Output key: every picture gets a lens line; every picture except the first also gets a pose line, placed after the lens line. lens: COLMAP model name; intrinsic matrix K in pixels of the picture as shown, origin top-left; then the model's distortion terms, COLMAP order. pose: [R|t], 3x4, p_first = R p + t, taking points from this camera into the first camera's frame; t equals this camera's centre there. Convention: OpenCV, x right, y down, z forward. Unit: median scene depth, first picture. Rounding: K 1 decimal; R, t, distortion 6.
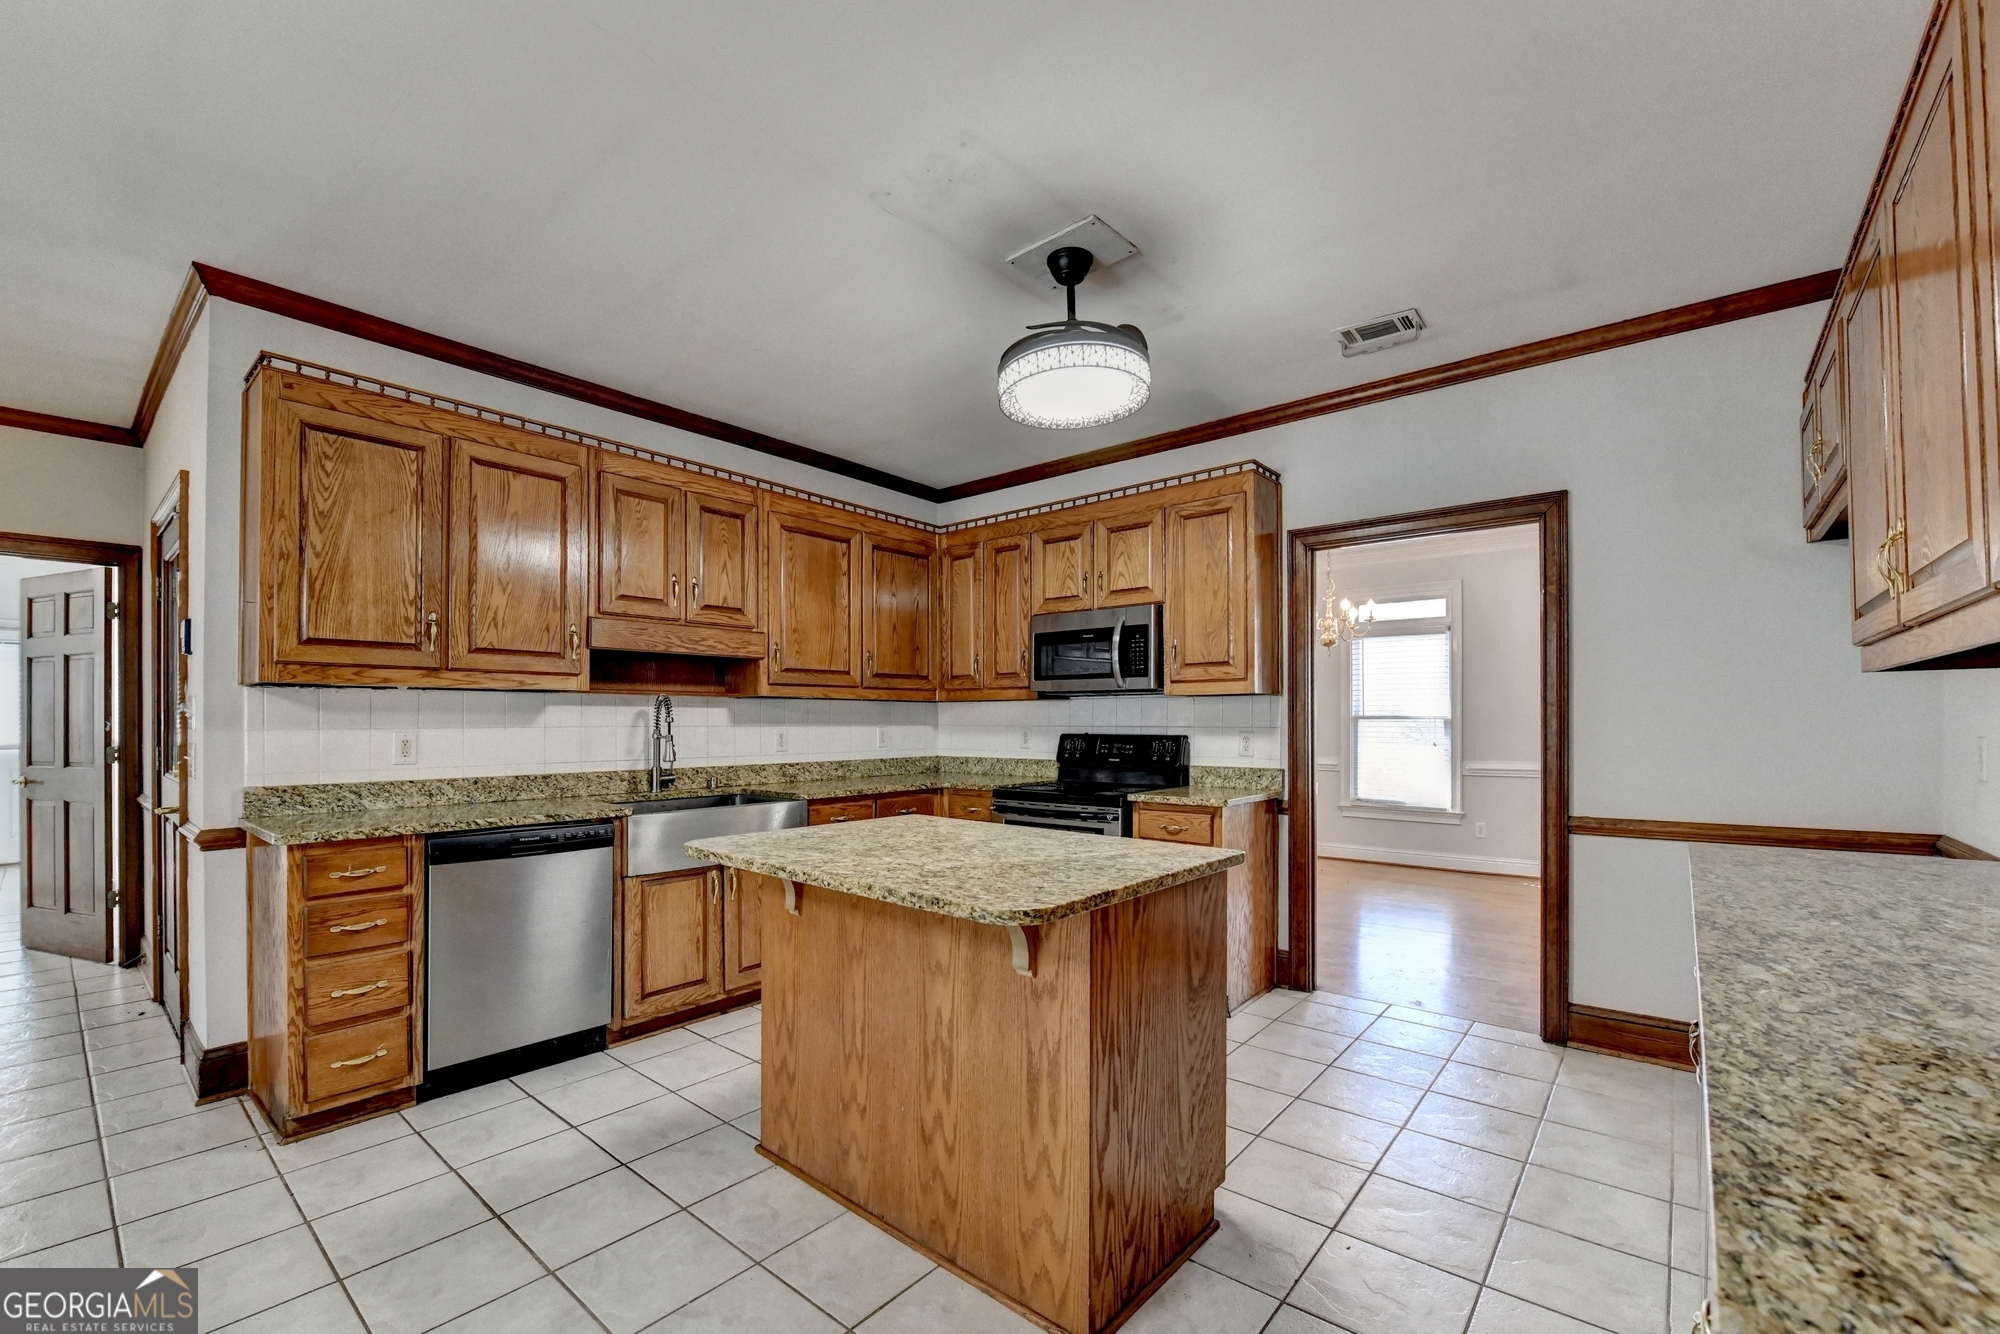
lens RADIAL K [[839.4, 0, 1001.3], [0, 839.4, 716.1], [0, 0, 1]] dist [-0.017281, -0.000428]
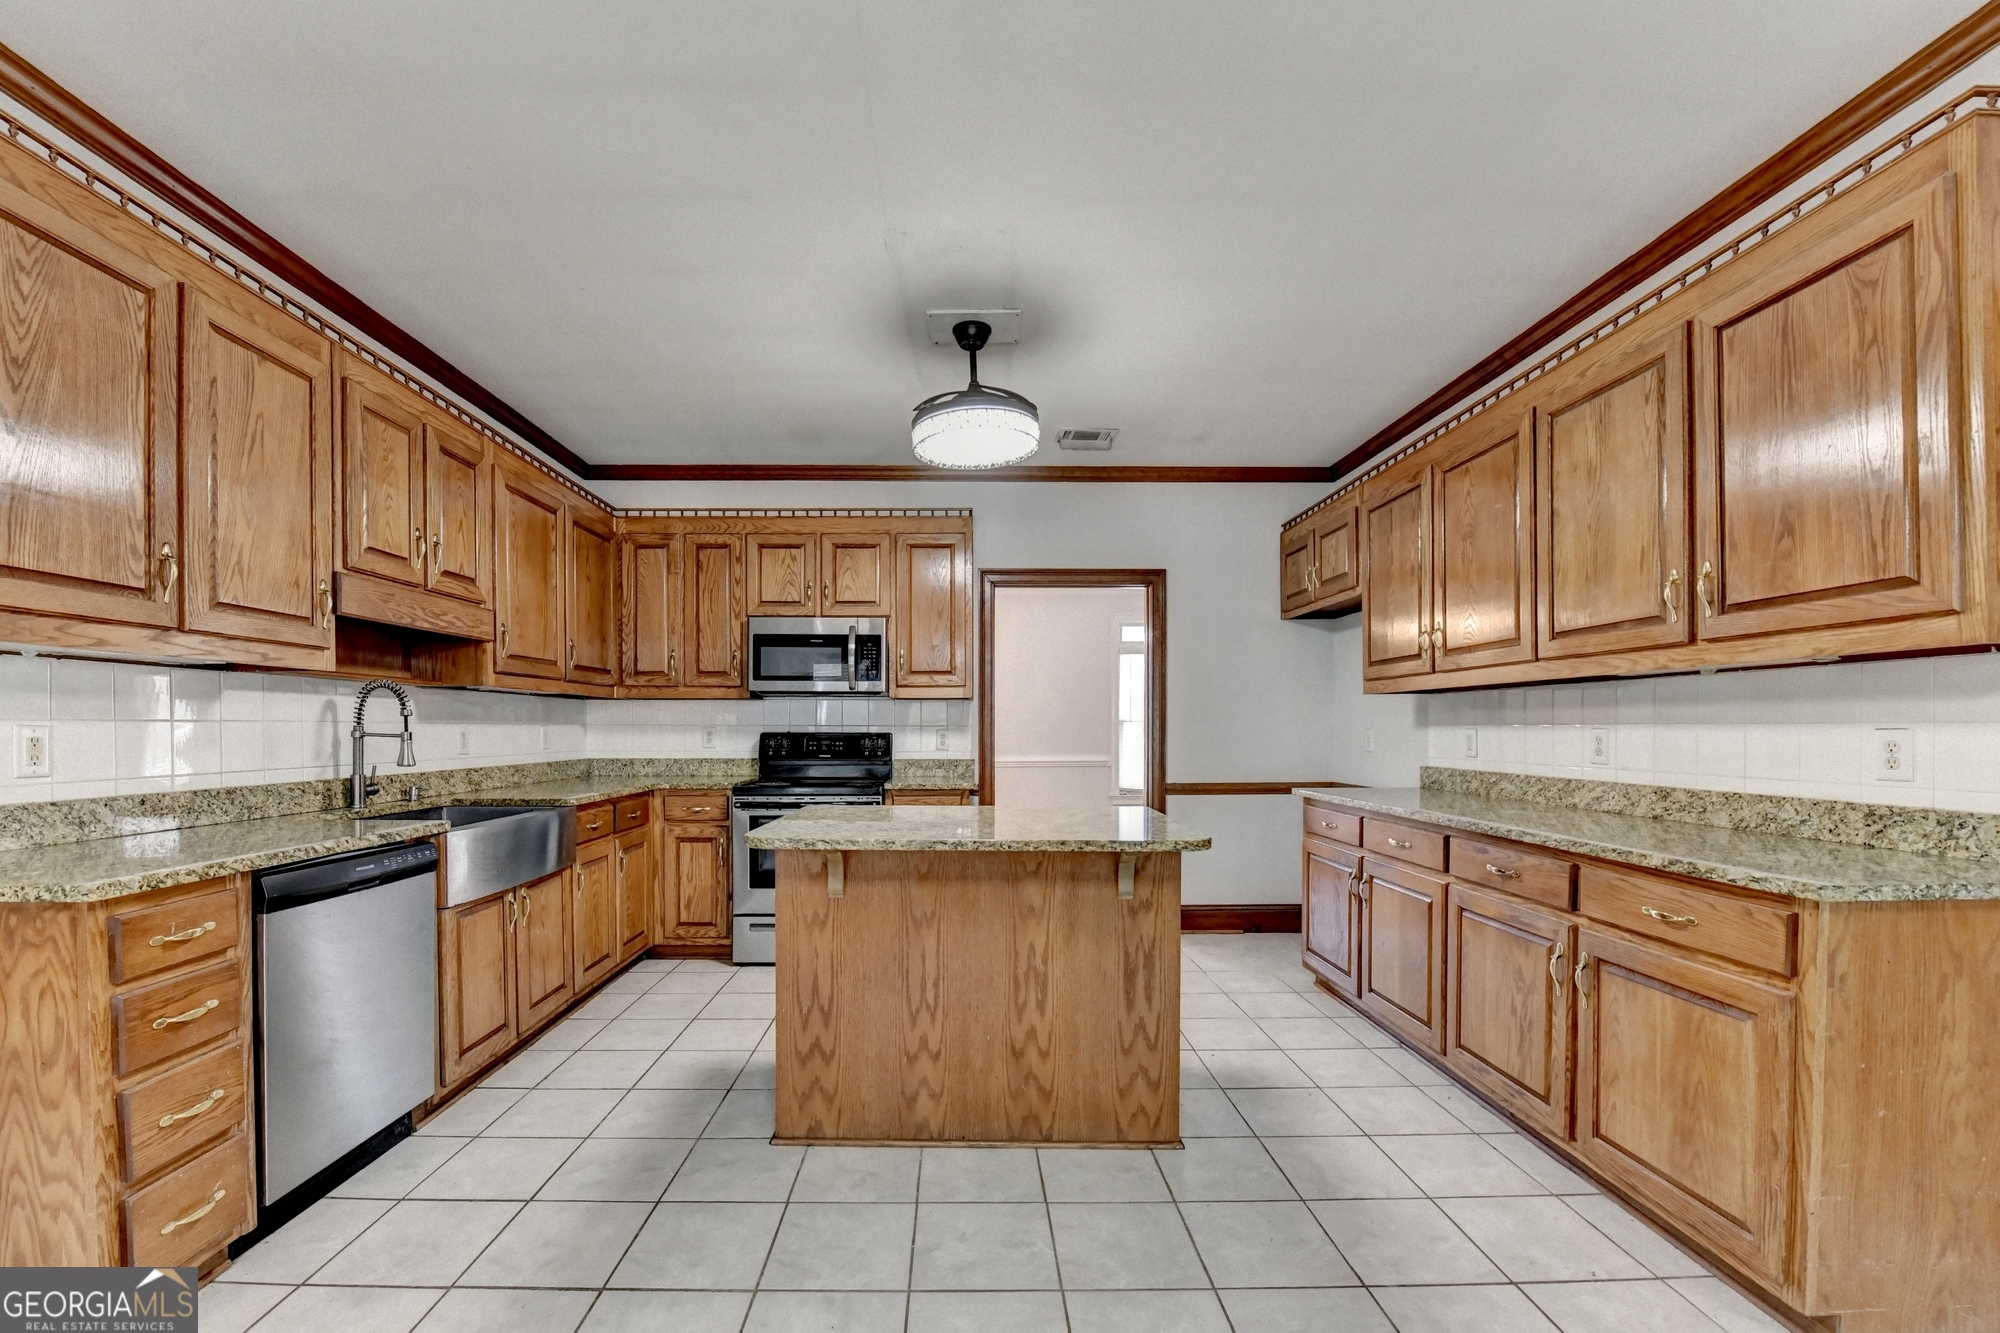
lens RADIAL K [[833.1, 0, 961.8], [0, 833.1, 739.8], [0, 0, 1]] dist [-0.017503, -0.000926]
pose [[0.757756, -0.007459, 0.652495, -0.572390], [-0.004989, 0.999839, 0.017223, 0.015659], [-0.652519, -0.016306, 0.757597, 0.083291]]
